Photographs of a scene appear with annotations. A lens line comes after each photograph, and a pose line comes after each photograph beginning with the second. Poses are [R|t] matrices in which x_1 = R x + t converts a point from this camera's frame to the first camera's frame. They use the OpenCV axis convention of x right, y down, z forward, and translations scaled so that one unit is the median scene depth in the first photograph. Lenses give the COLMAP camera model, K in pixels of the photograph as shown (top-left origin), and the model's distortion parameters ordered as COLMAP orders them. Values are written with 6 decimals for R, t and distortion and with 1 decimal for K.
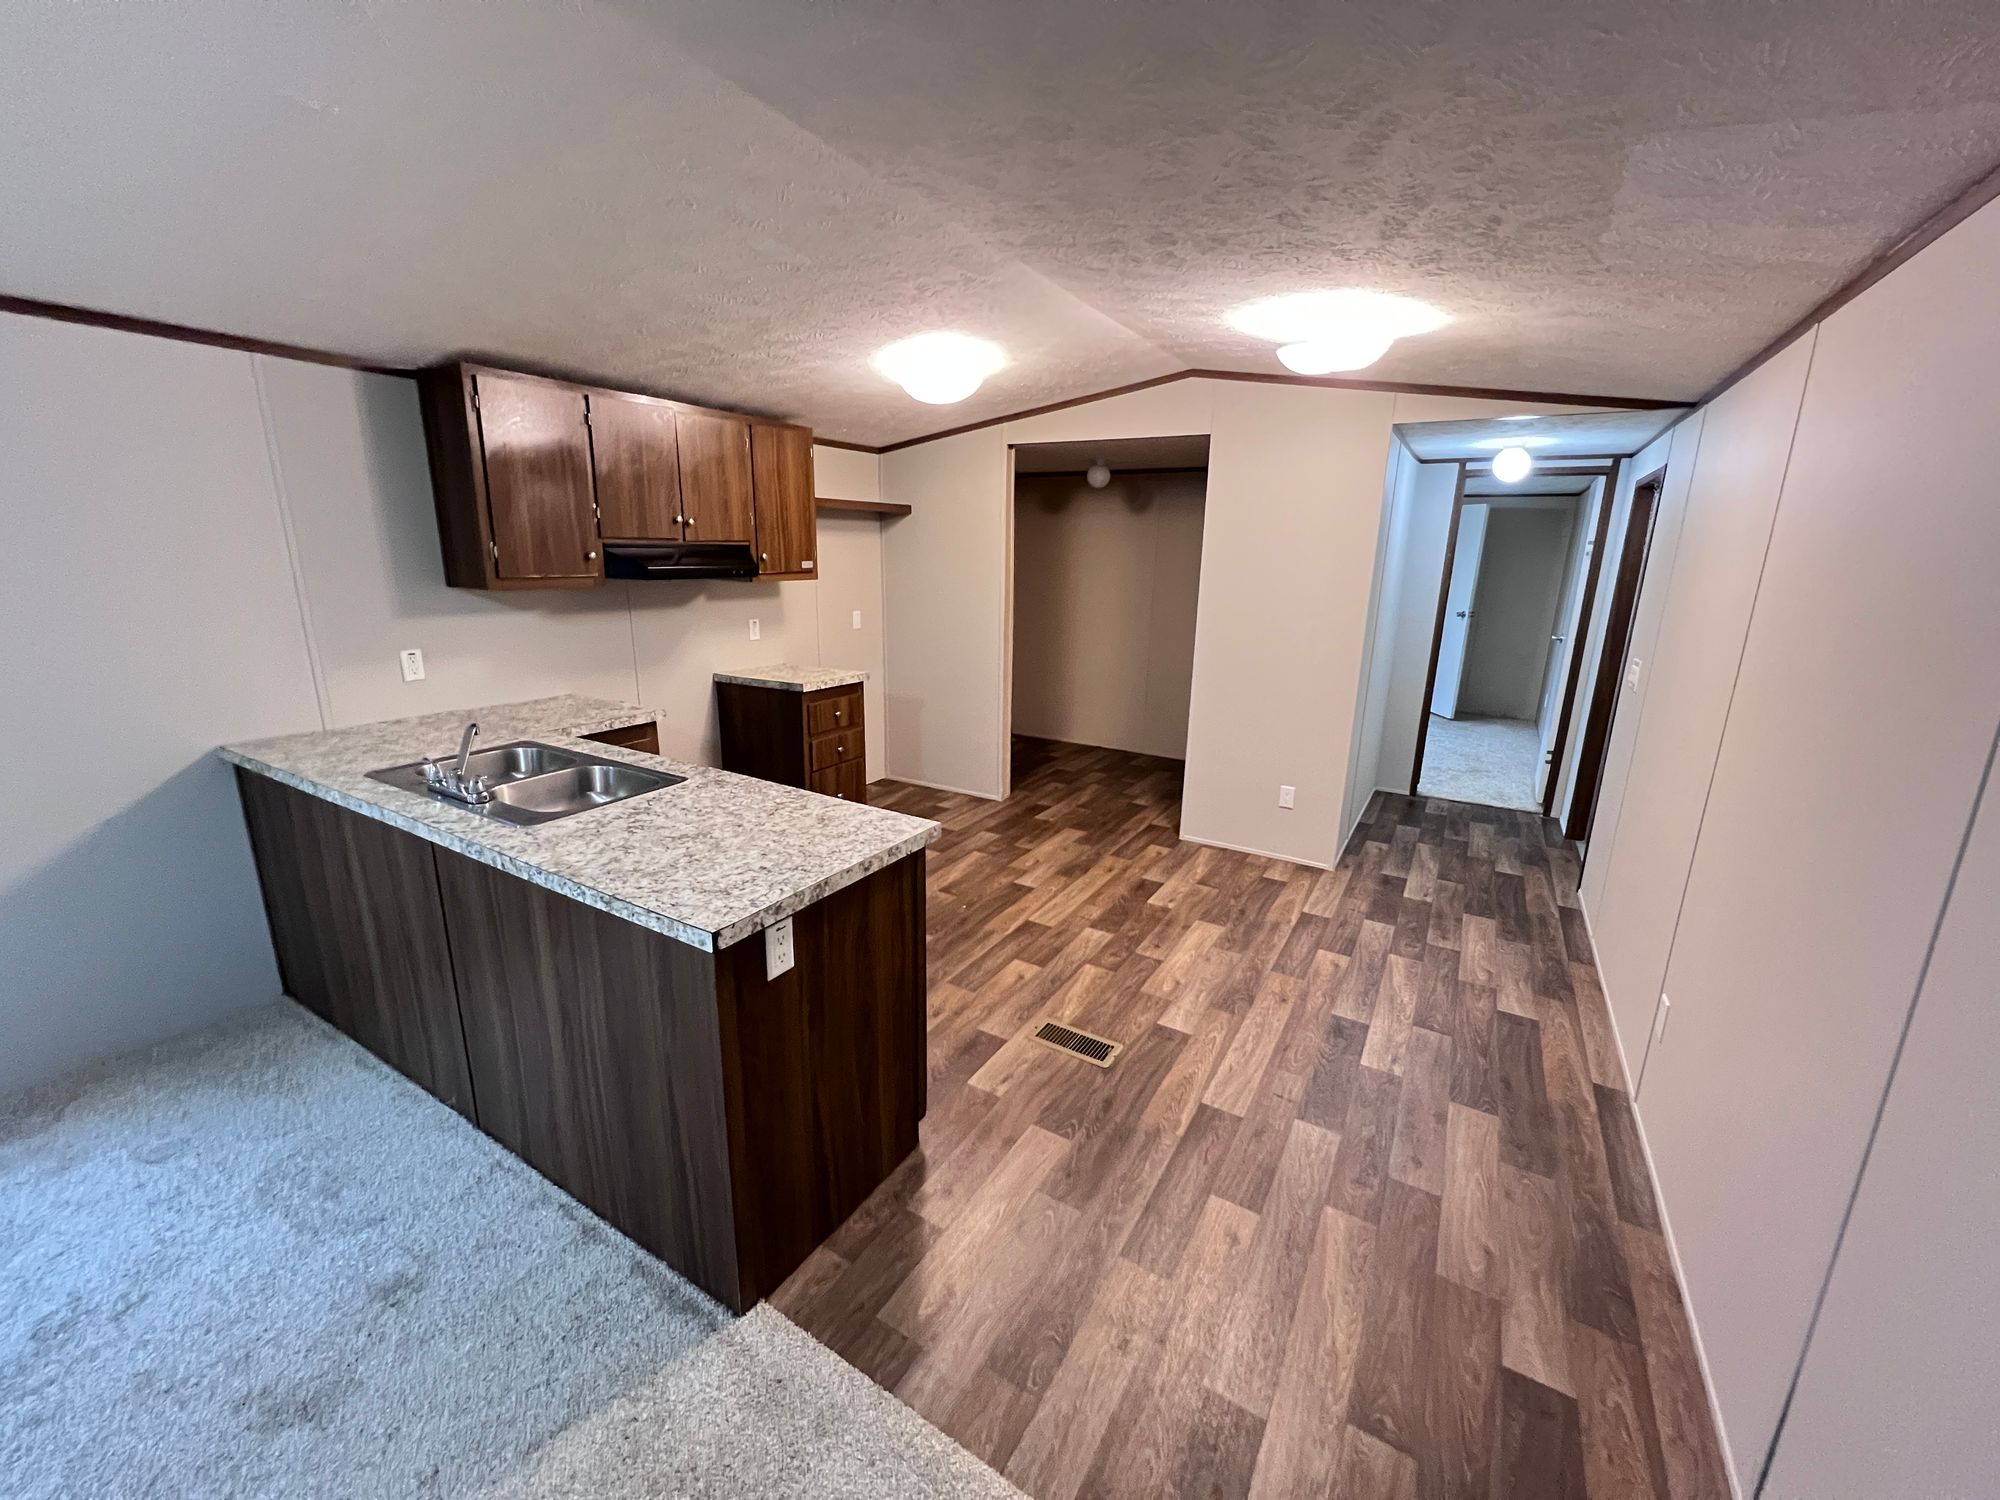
lens RADIAL K [[794.6, 0, 997.2], [0, 794.6, 748.0], [0, 0, 1]] dist [-0.003165, 0.000665]
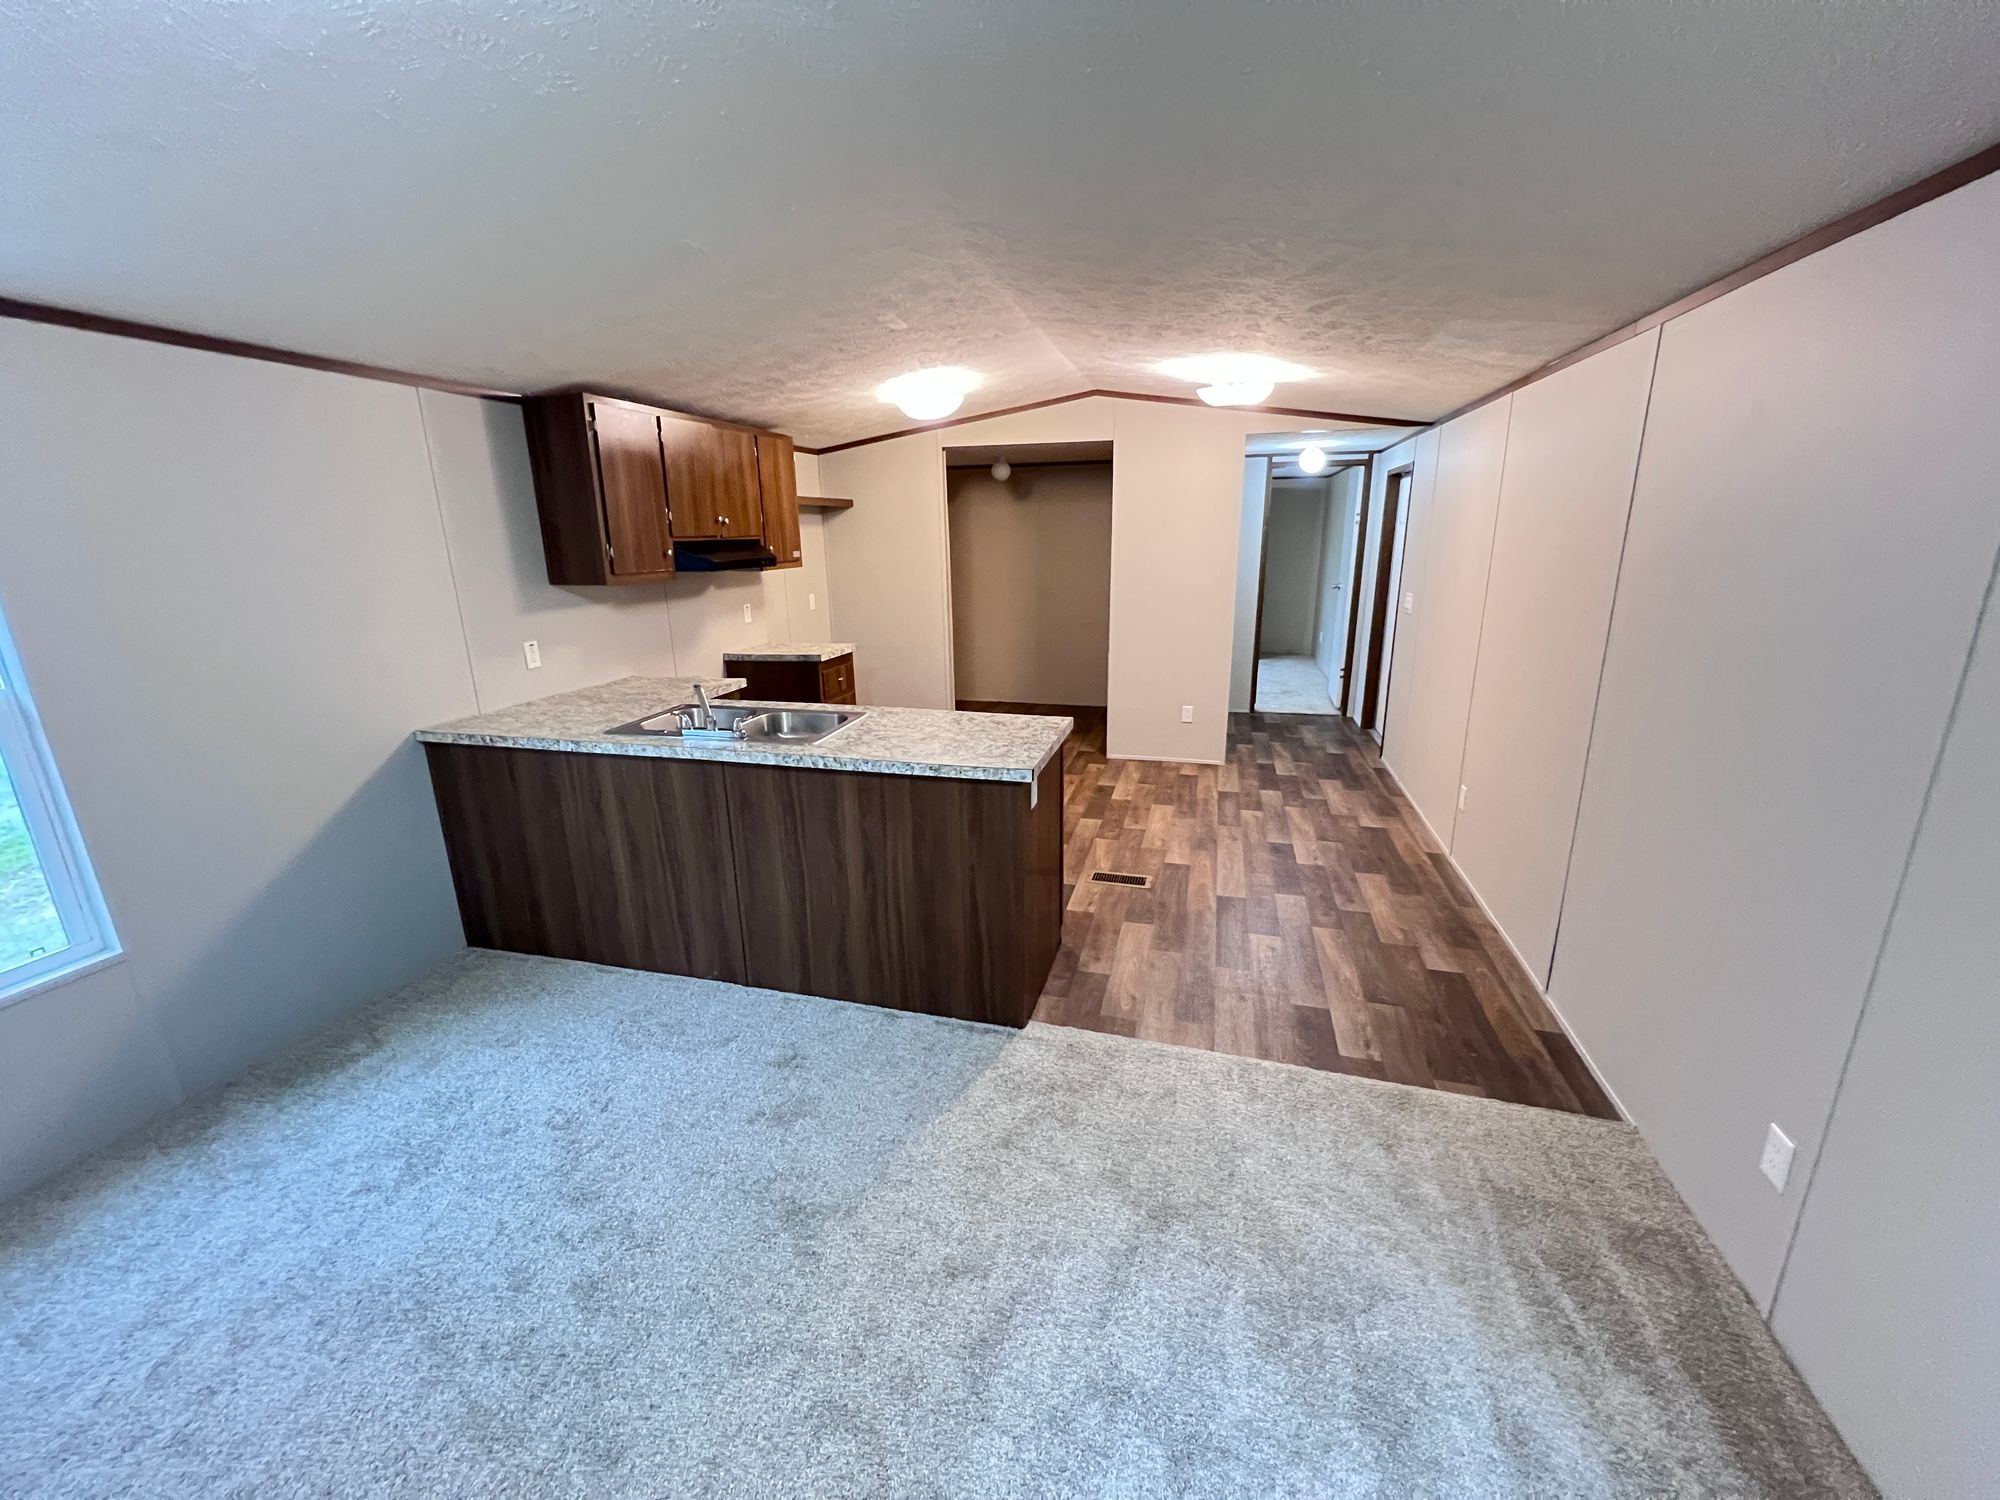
lens RADIAL K [[794.6, 0, 996.0], [0, 794.6, 747.1], [0, 0, 1]] dist [-0.003165, 0.000665]
pose [[0.961497, -0.104117, 0.254330, -0.374923], [0.099083, 0.994546, 0.032563, 0.054161], [-0.256334, -0.006109, 0.966569, -0.264767]]
